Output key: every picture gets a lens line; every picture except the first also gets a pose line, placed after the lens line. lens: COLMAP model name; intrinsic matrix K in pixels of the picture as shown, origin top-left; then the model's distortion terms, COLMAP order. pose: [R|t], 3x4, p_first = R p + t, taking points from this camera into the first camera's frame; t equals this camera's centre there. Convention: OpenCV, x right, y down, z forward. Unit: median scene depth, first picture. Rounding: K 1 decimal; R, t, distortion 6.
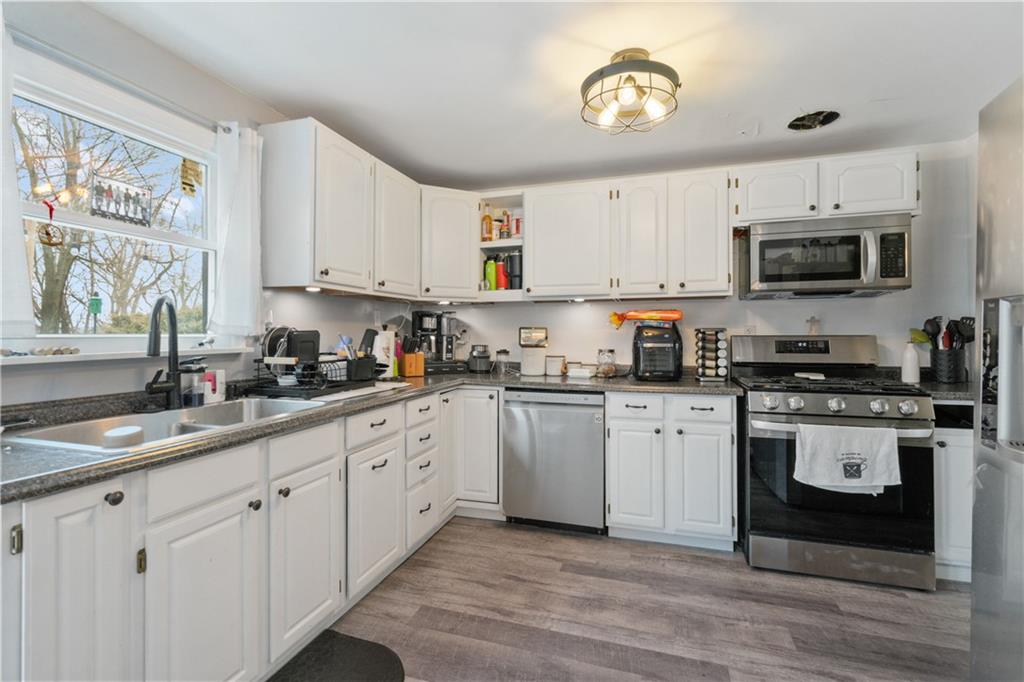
lens RADIAL K [[466.5, 0, 513.8], [0, 466.5, 331.2], [0, 0, 1]] dist [0.000087, -0.000774]
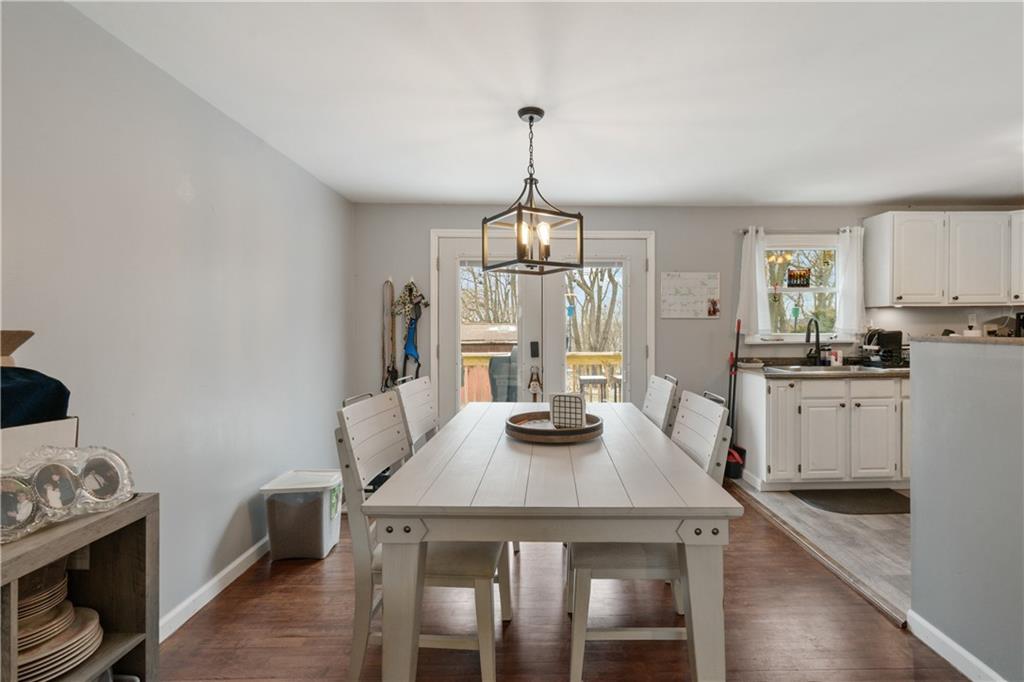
lens RADIAL K [[466.5, 0, 557.4], [0, 466.5, 334.7], [0, 0, 1]] dist [0.000087, -0.000774]
pose [[0.348853, 0.013837, -0.937075, 0.873207], [0.011037, 0.999761, 0.018871, -0.040044], [0.937112, -0.016926, 0.348617, -0.895342]]
